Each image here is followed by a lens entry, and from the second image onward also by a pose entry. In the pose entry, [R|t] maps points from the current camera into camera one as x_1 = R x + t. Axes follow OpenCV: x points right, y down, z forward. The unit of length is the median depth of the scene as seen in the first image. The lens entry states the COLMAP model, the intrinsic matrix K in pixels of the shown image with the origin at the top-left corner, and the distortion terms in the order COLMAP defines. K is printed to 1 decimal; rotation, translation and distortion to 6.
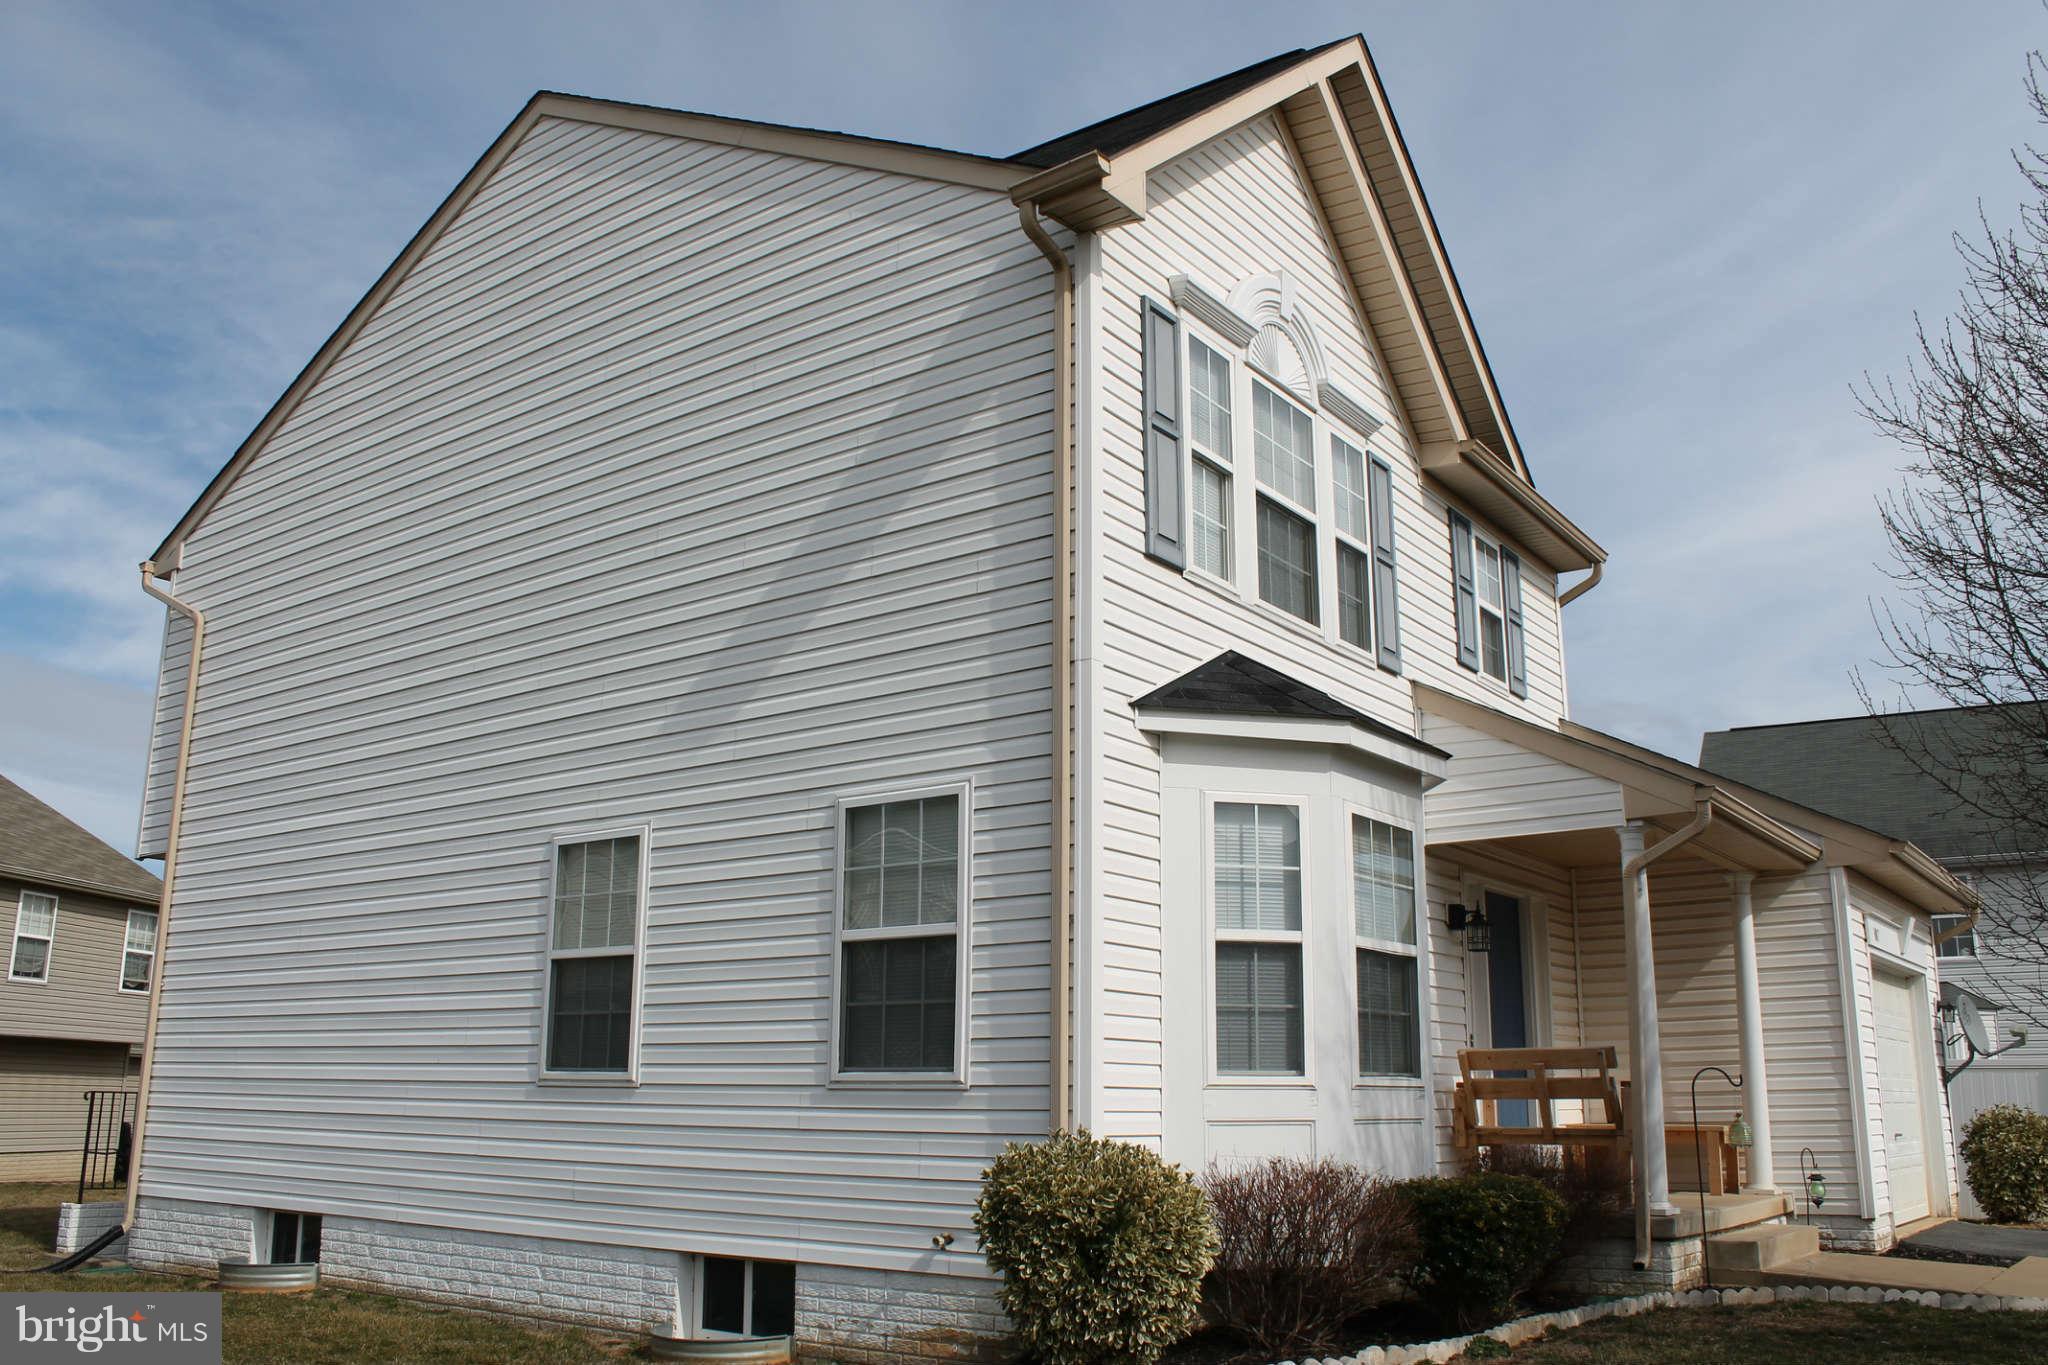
lens RADIAL K [[1711.6, 0, 1024.0], [0, 1711.6, 682.5], [0, 0, 1]] dist [-0.165940, 0.147404]
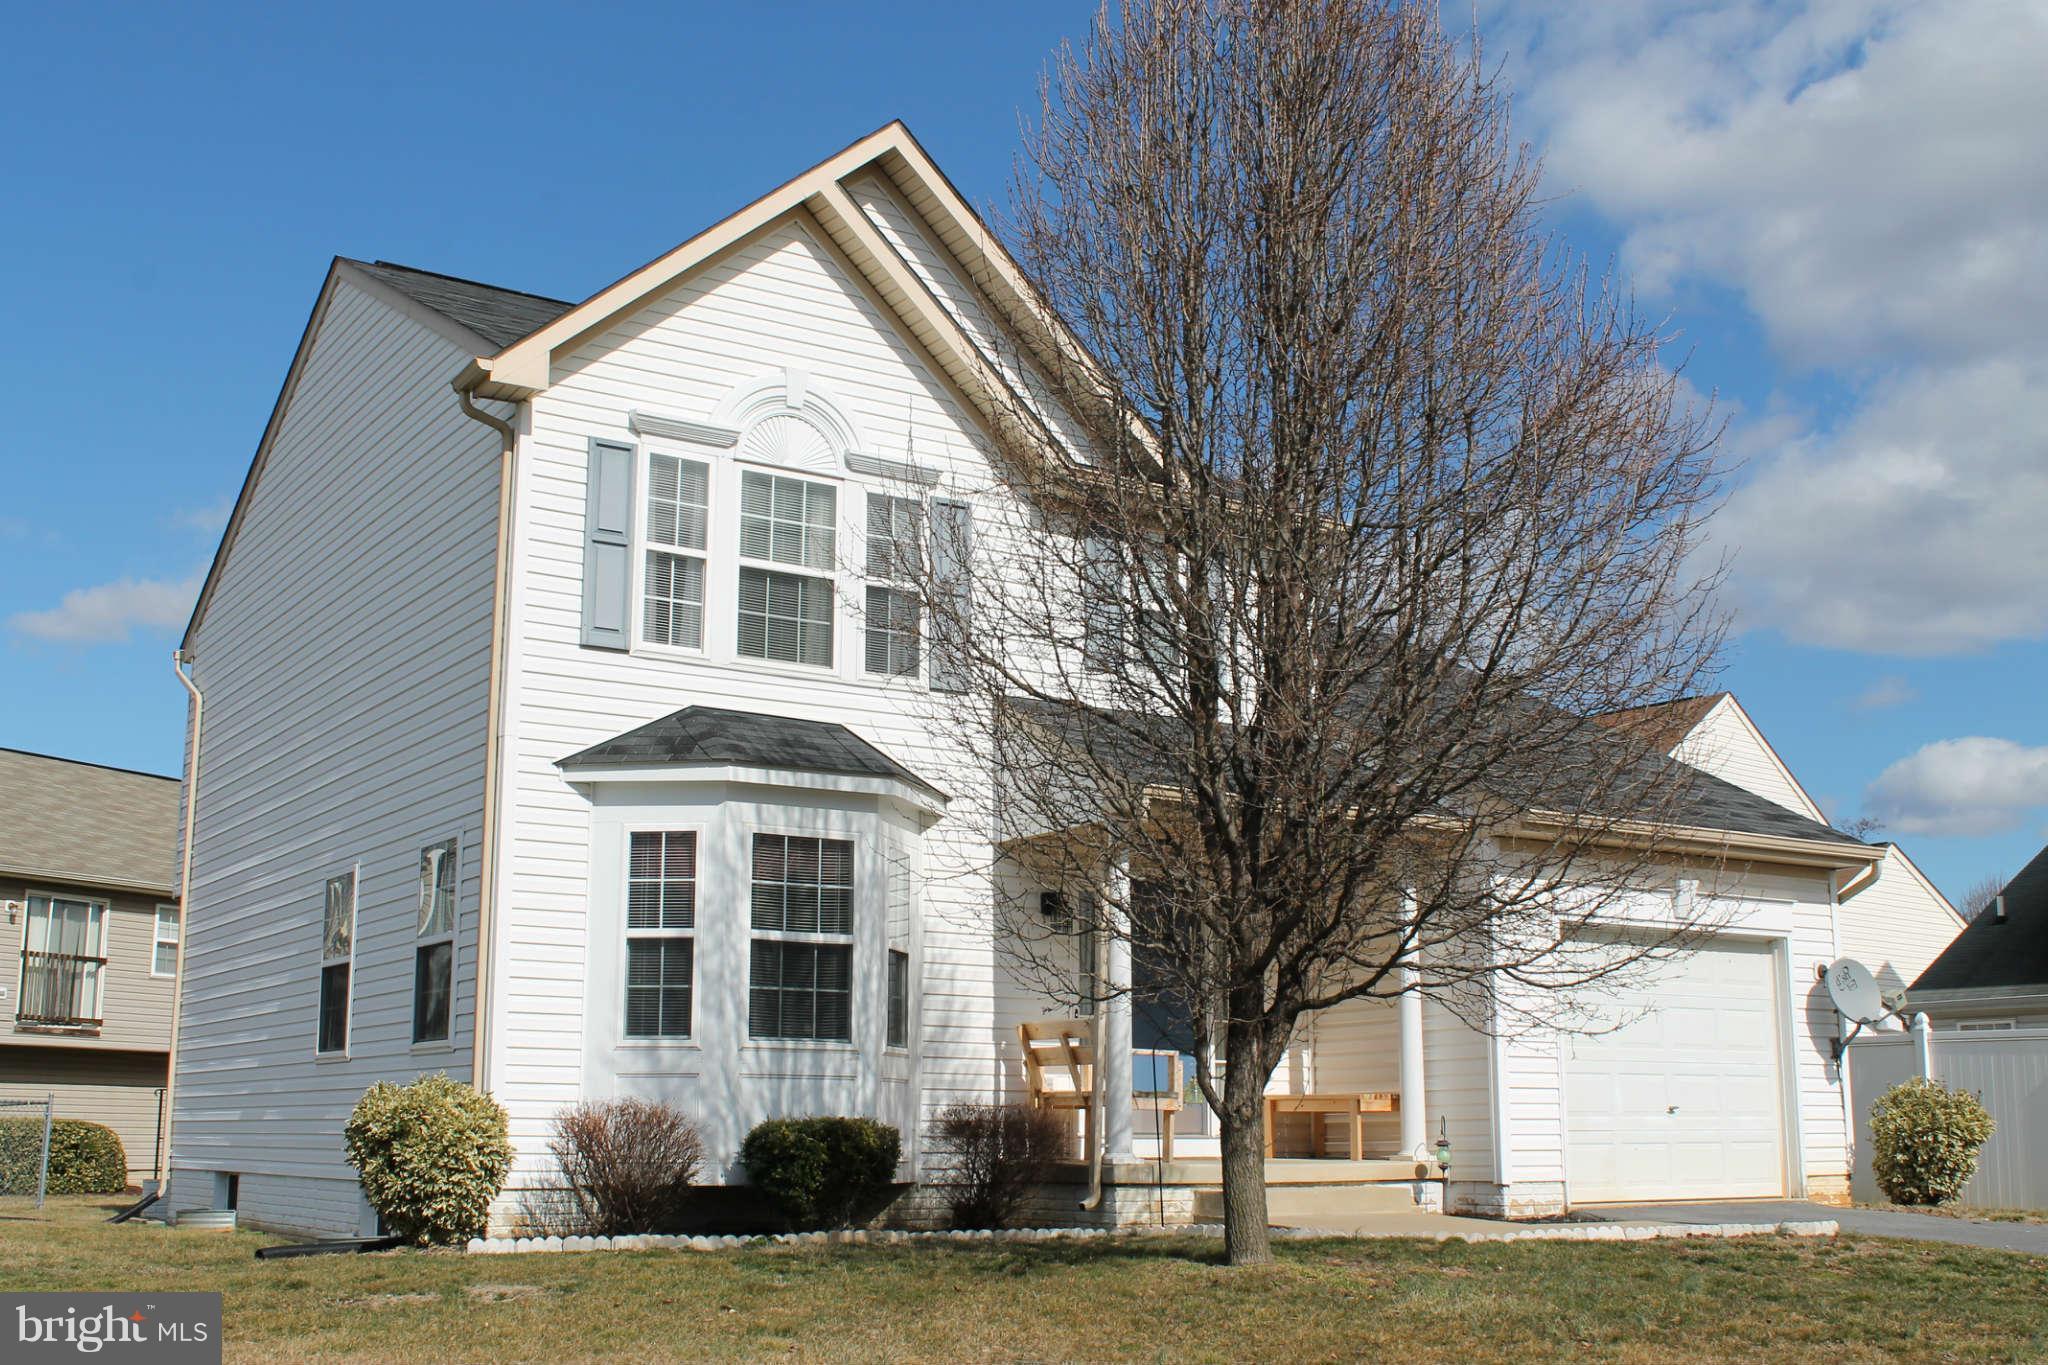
lens RADIAL K [[2205.6, 0, 1024.0], [0, 2205.6, 682.5], [0, 0, 1]] dist [-0.054546, 0.013106]
pose [[0.936269, -0.078272, -0.342452, 0.896269], [0.093316, 0.995253, 0.027649, -0.057261], [0.338662, -0.057843, 0.939128, -0.435343]]
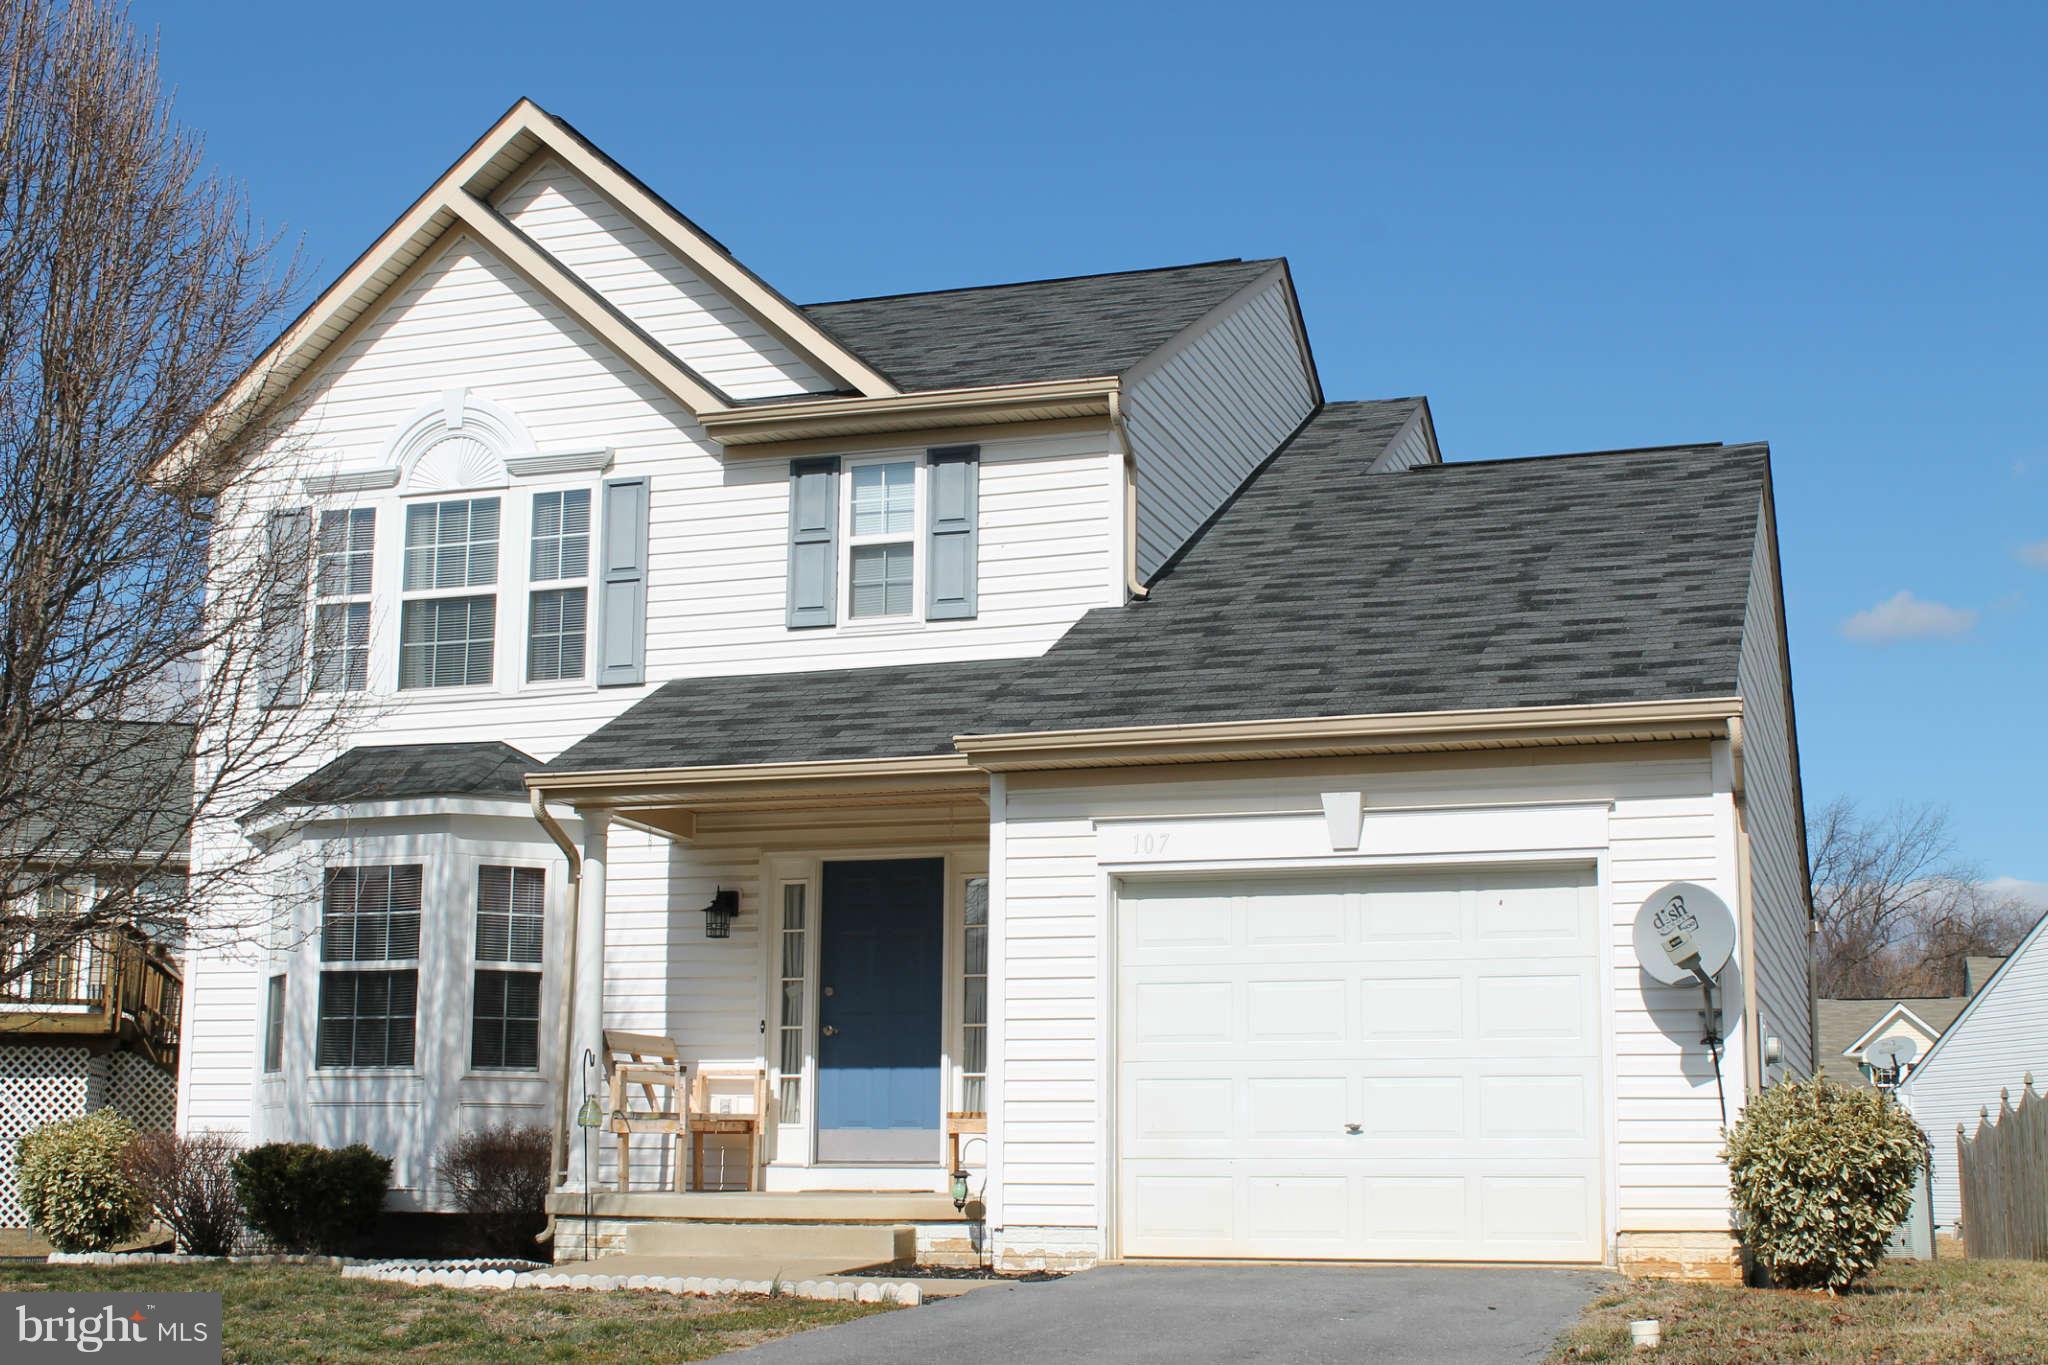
lens RADIAL K [[2644.2, 0, 1024.0], [0, 2644.2, 682.5], [0, 0, 1]] dist [-0.040607, -0.032268]
pose [[0.309713, -0.182675, -0.933117, 2.129409], [0.232599, 0.966110, -0.111932, 0.272458], [0.921941, -0.182375, 0.341707, 0.783241]]
